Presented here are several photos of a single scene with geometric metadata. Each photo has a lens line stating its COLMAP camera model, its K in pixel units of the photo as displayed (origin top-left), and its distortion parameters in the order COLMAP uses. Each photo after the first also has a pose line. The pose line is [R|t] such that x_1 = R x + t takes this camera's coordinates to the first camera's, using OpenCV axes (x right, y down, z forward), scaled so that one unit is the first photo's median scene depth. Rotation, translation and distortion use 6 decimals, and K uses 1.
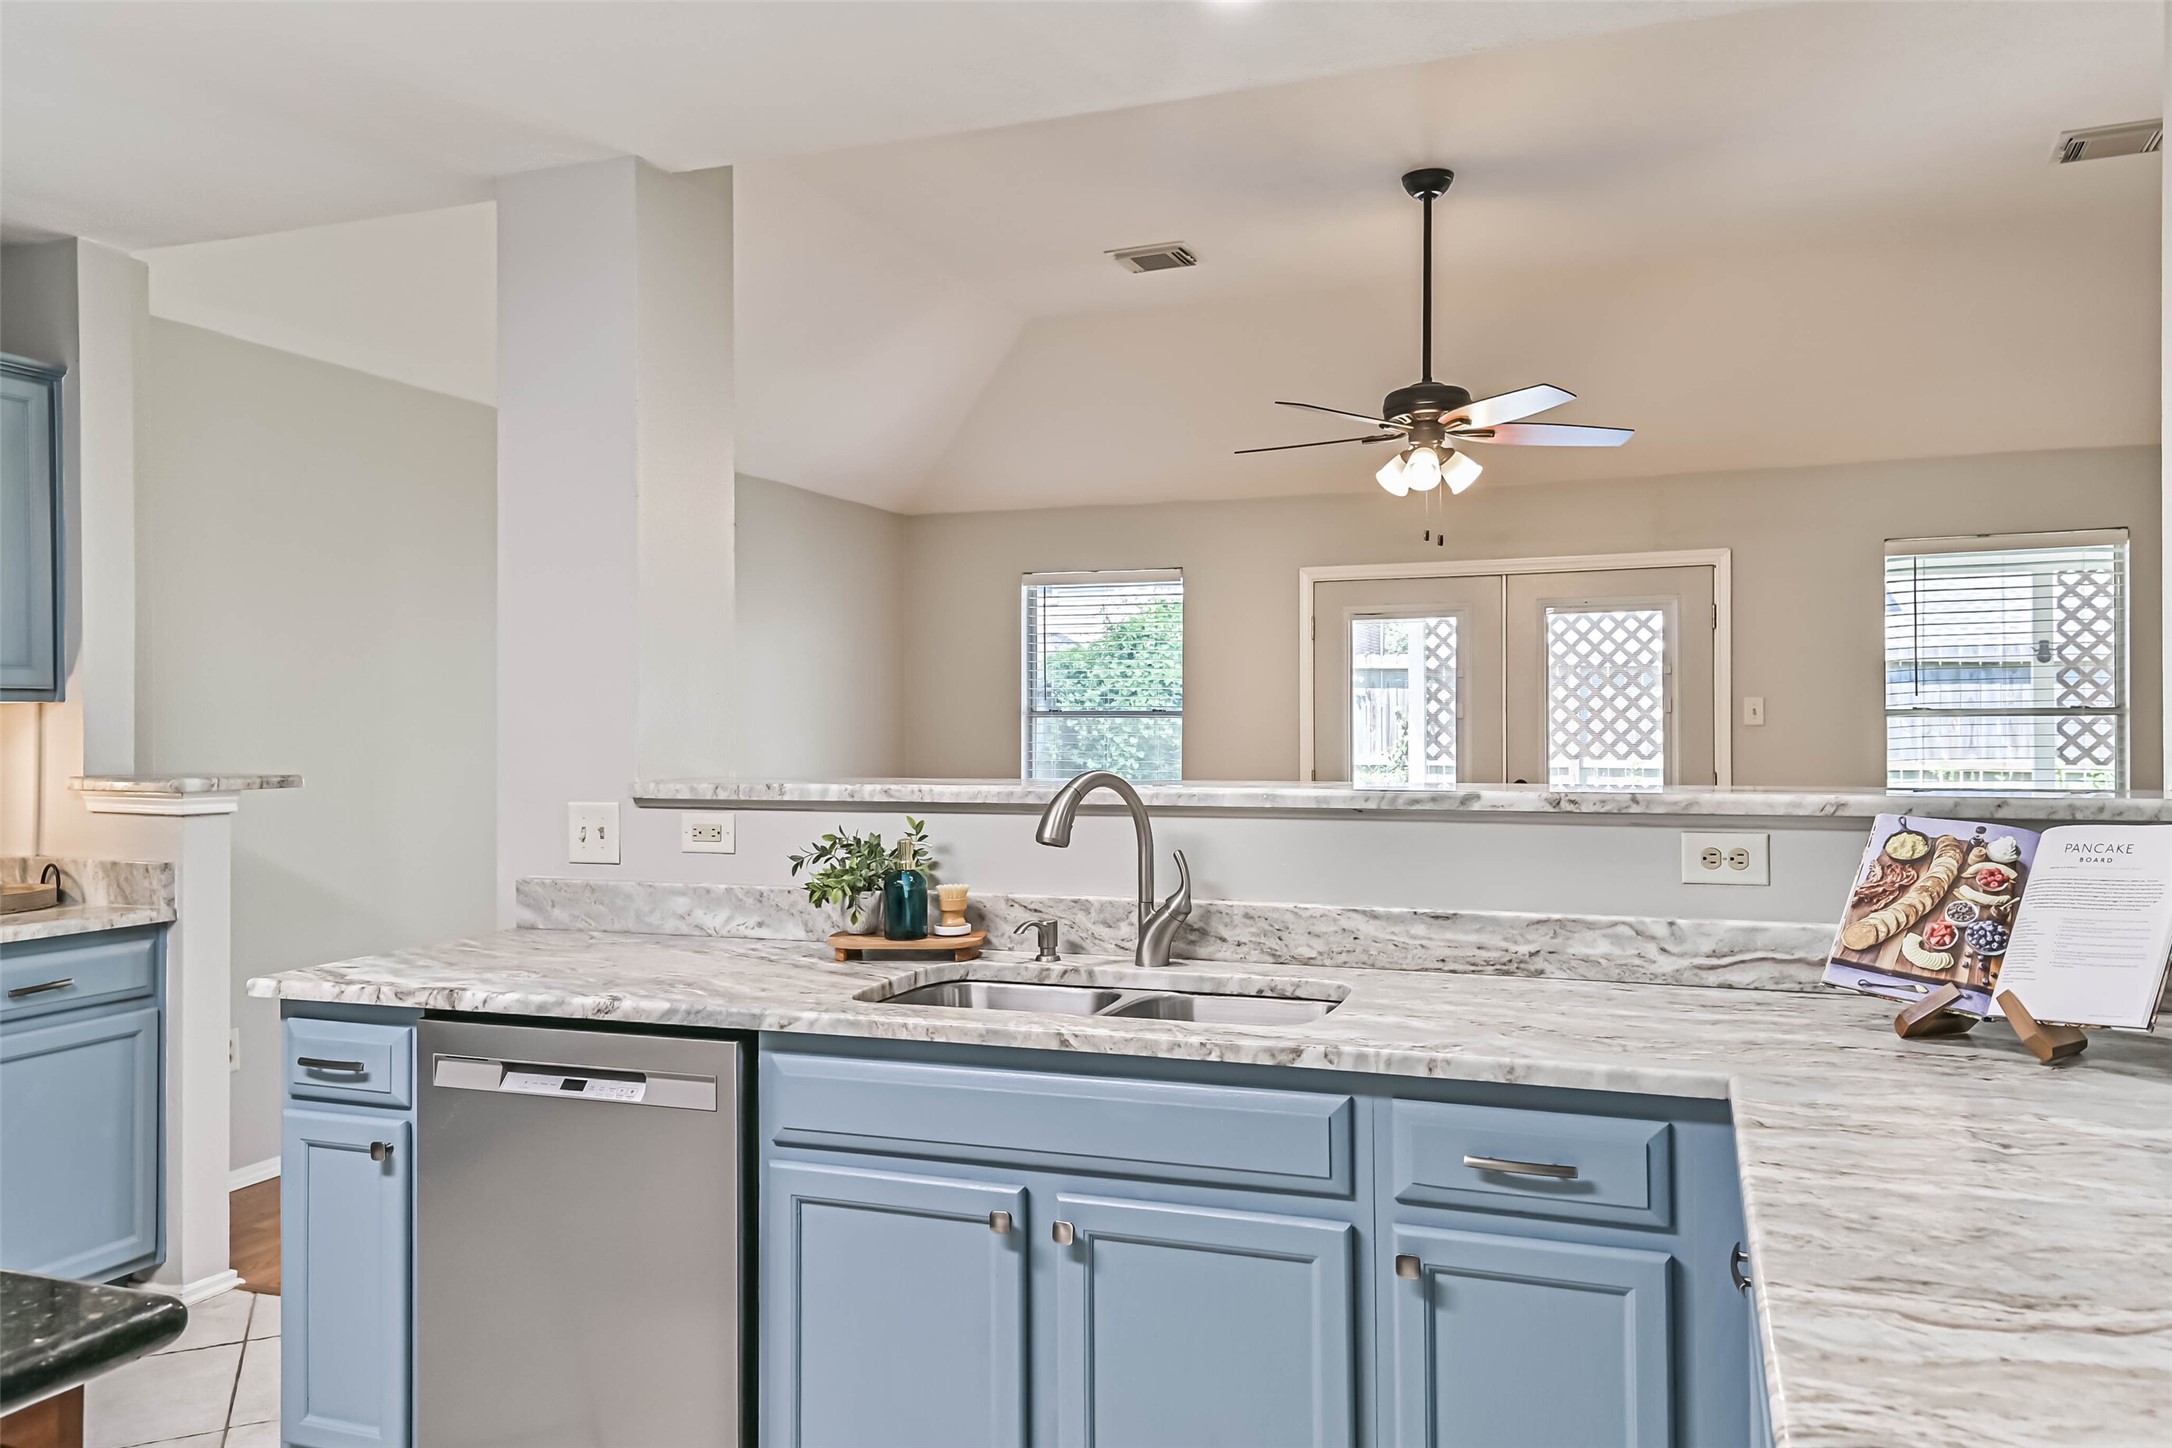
lens RADIAL K [[1549.9, 0, 1097.4], [0, 1549.9, 722.0], [0, 0, 1]] dist [0.070578, -0.059731]
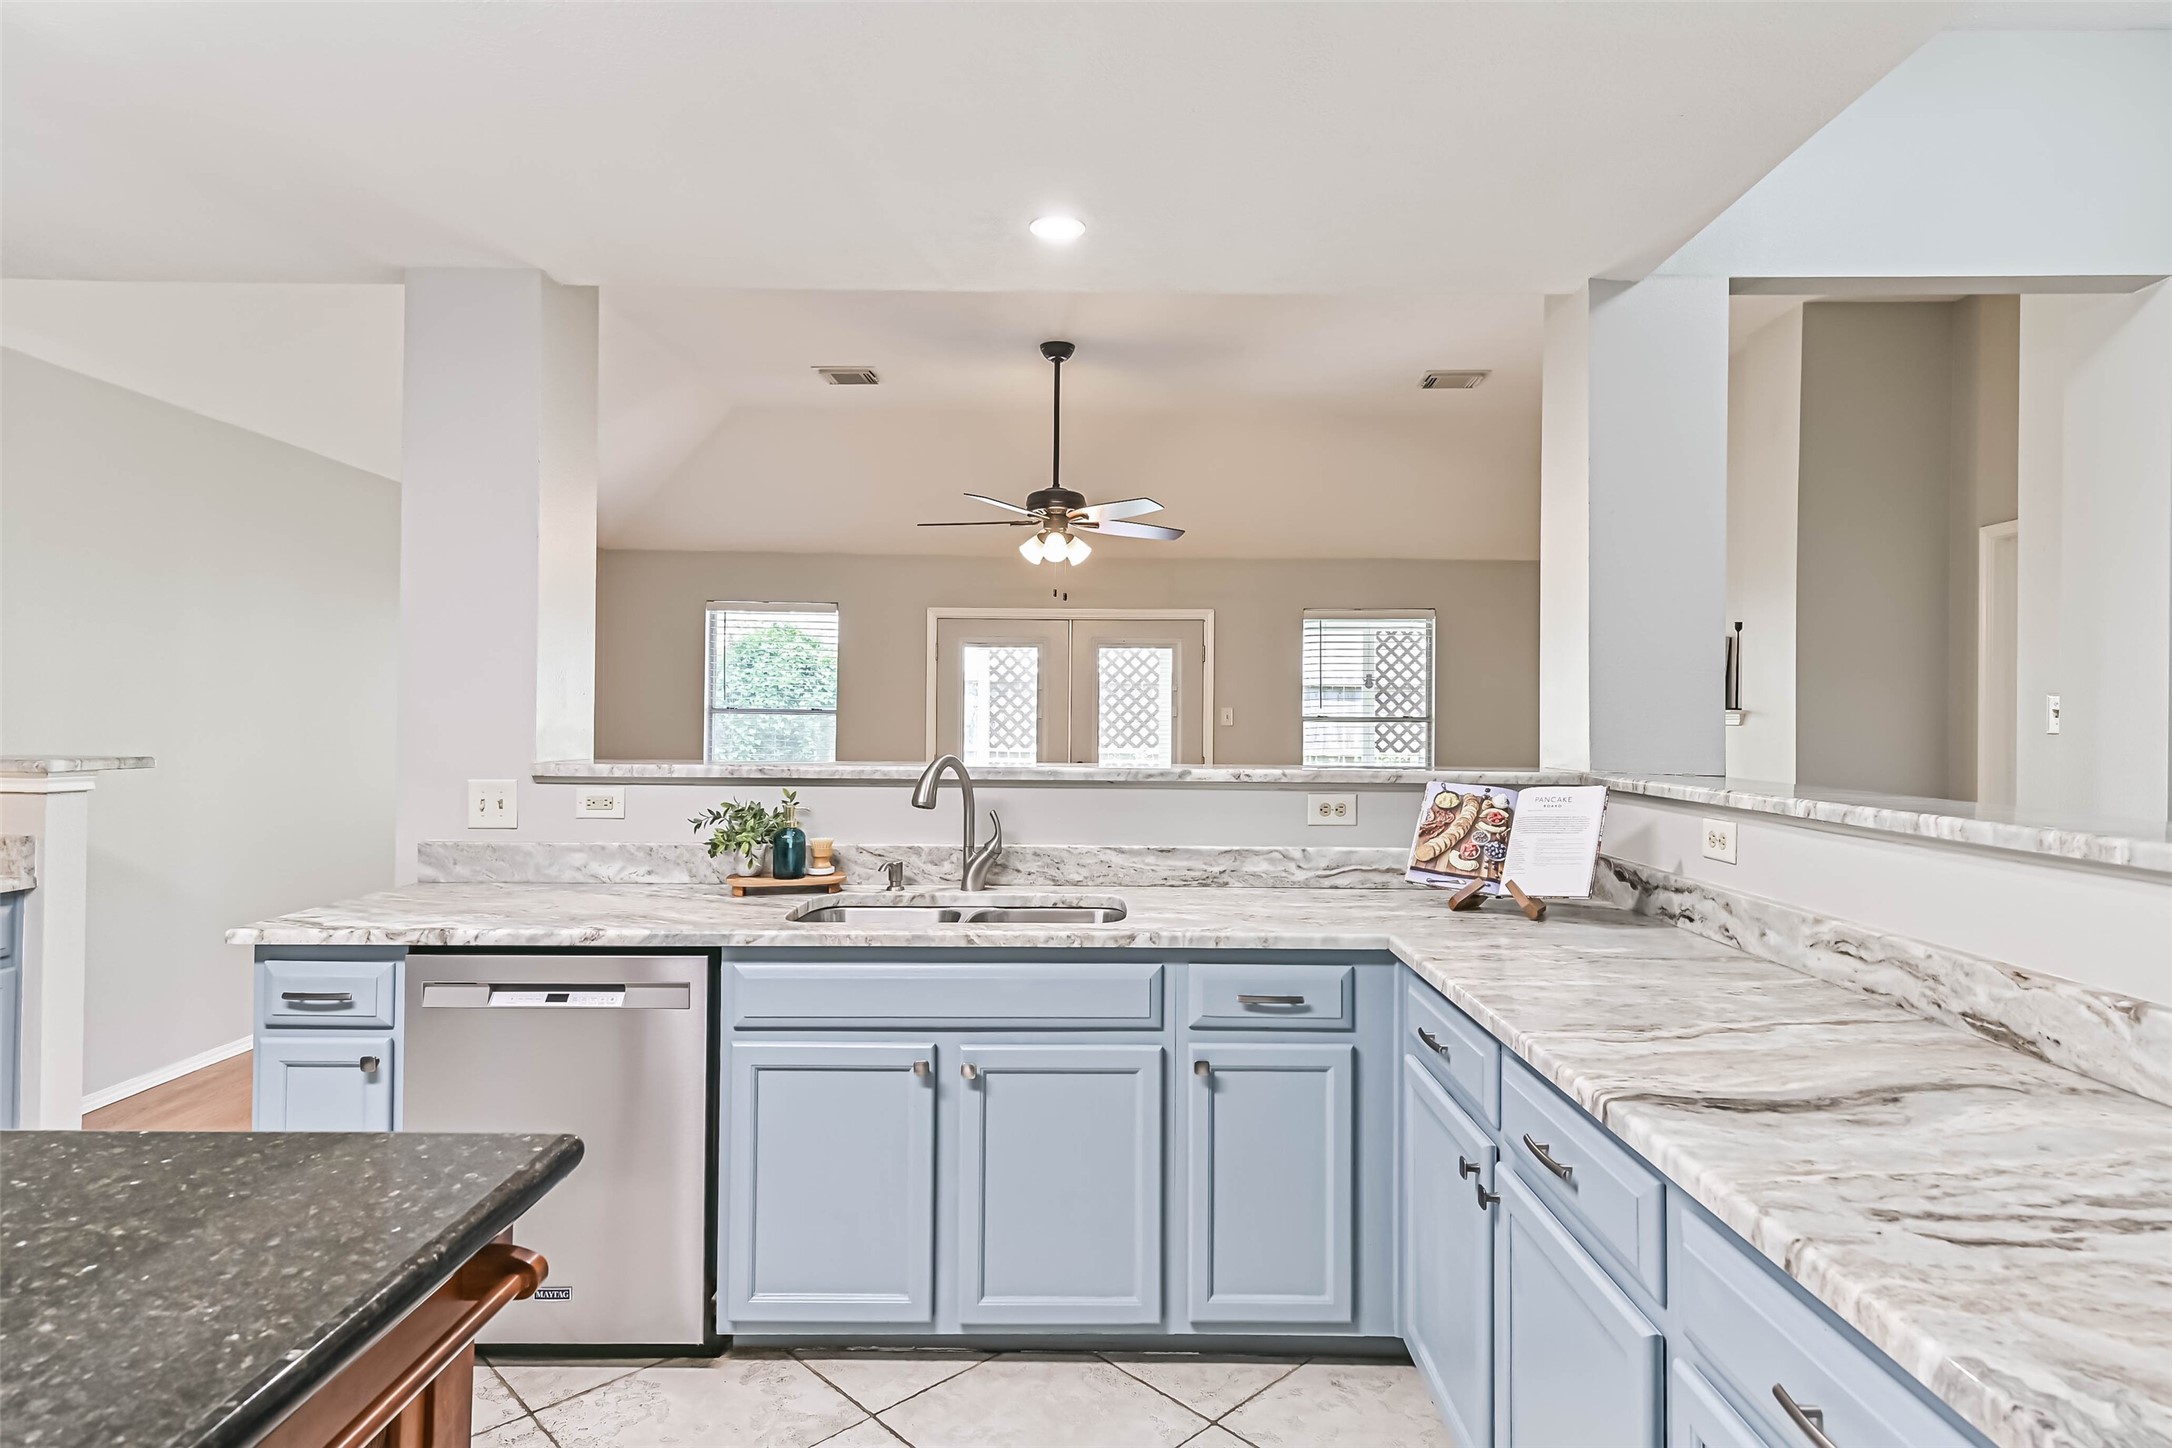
lens RADIAL K [[1163.1, 0, 1097.9], [0, 1163.1, 714.2], [0, 0, 1]] dist [0.037080, -0.016336]
pose [[0.938909, 0.014736, 0.343851, -0.222033], [-0.013460, 0.999891, -0.006098, -0.001790], [-0.343903, 0.001098, 0.939005, -0.054509]]
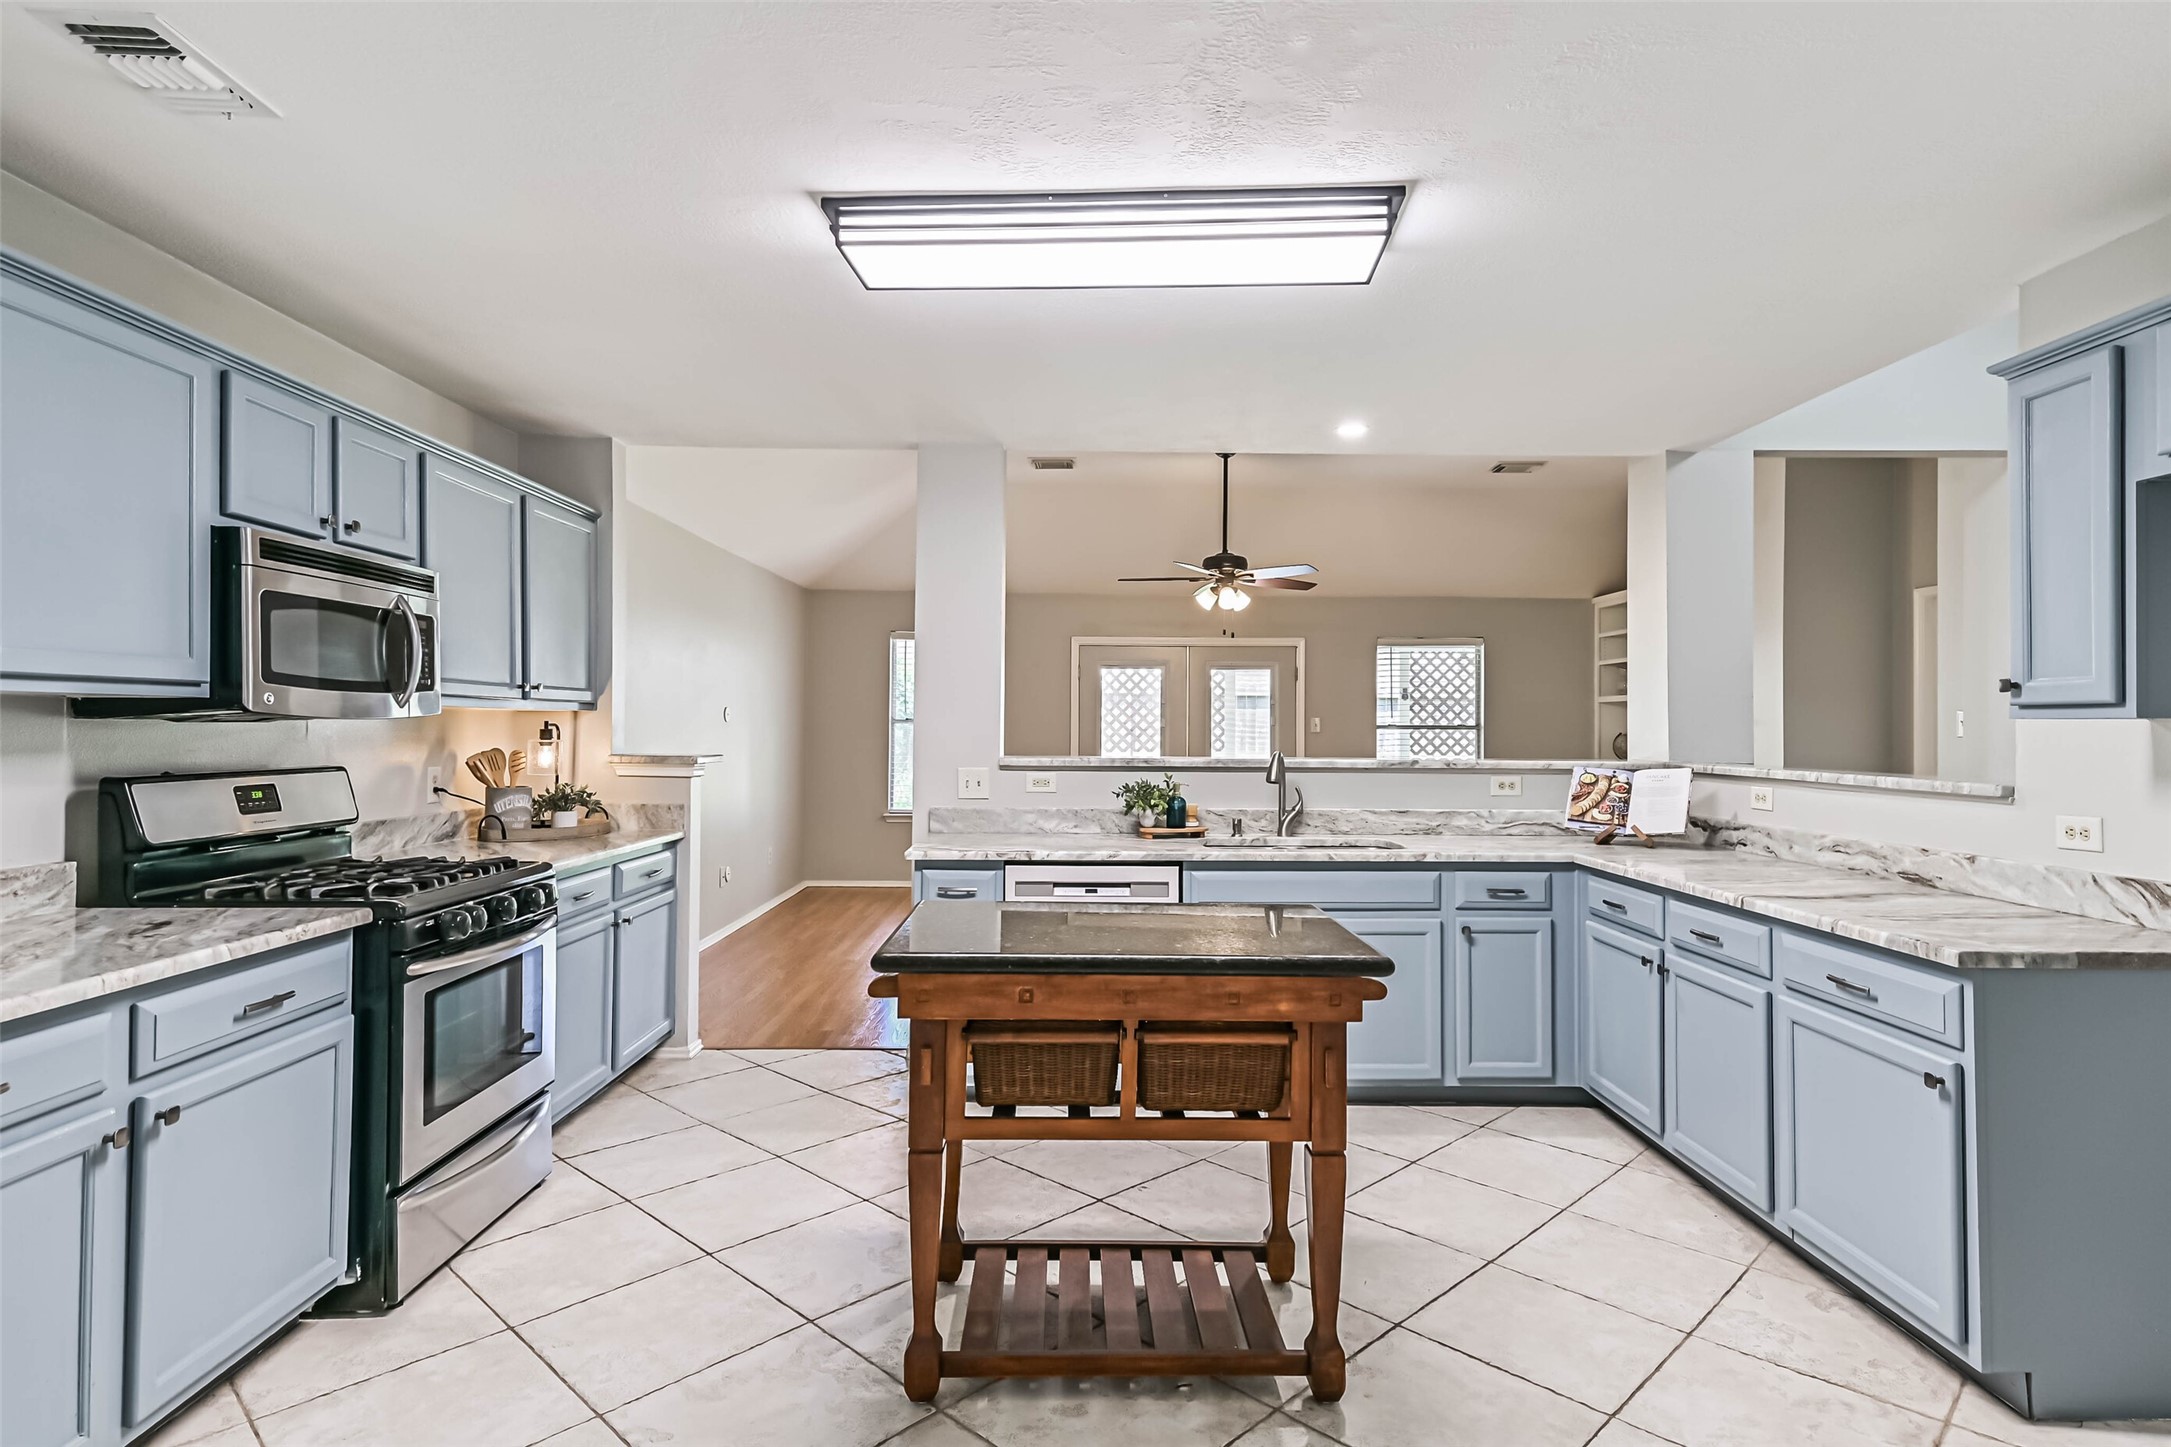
lens RADIAL K [[1145.1, 0, 1096.0], [0, 1145.1, 716.9], [0, 0, 1]] dist [0.035675, -0.014709]
pose [[0.931095, 0.014381, 0.364493, -0.815224], [-0.011424, 0.999882, -0.010268, 0.000511], [-0.364597, 0.005397, 0.931150, -0.459329]]
